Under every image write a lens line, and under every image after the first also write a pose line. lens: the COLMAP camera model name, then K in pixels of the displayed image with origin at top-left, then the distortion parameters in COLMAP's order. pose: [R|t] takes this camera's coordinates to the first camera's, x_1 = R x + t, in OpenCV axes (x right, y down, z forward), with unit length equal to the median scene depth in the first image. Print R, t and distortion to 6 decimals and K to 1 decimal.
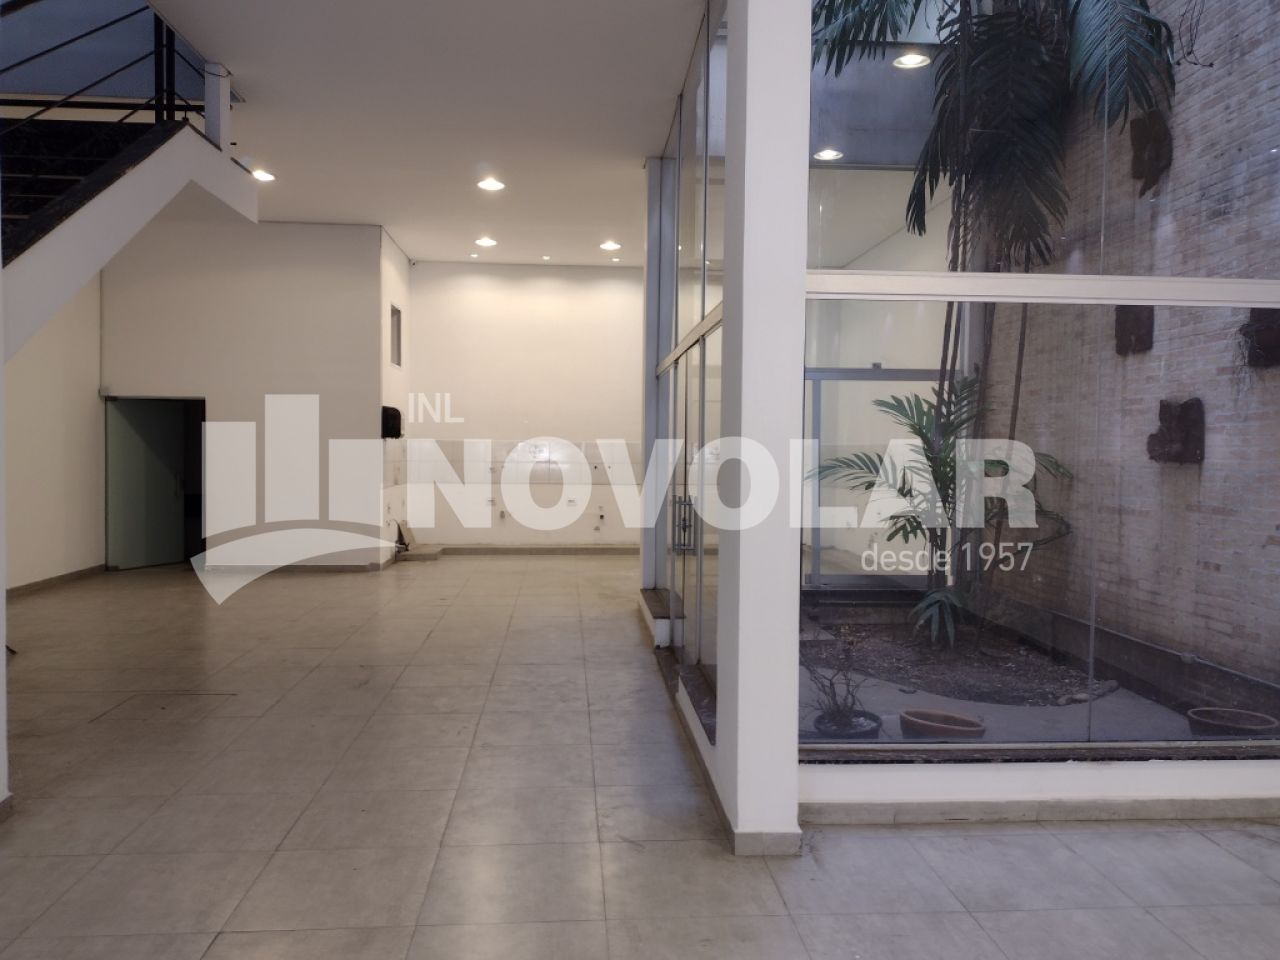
lens RADIAL K [[971.5, 0, 636.2], [0, 971.5, 480.0], [0, 0, 1]] dist [0.059320, -0.001028]
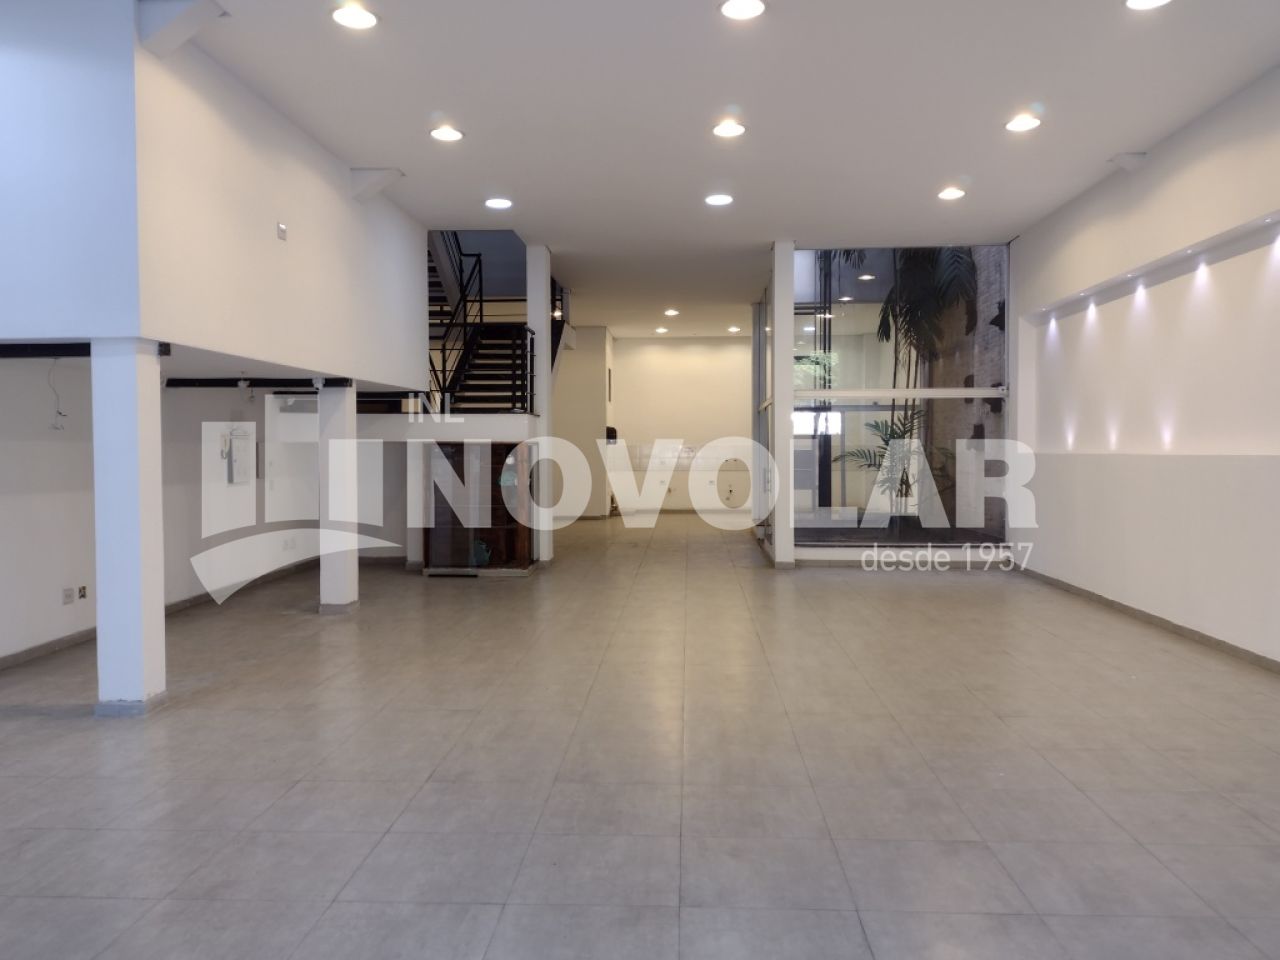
lens RADIAL K [[971.5, 0, 639.6], [0, 971.5, 471.7], [0, 0, 1]] dist [0.059320, -0.001028]
pose [[0.992246, -0.012598, -0.123648, 0.017682], [0.011310, 0.999874, -0.011108, 0.025925], [0.123772, 0.009623, 0.992264, -0.745608]]
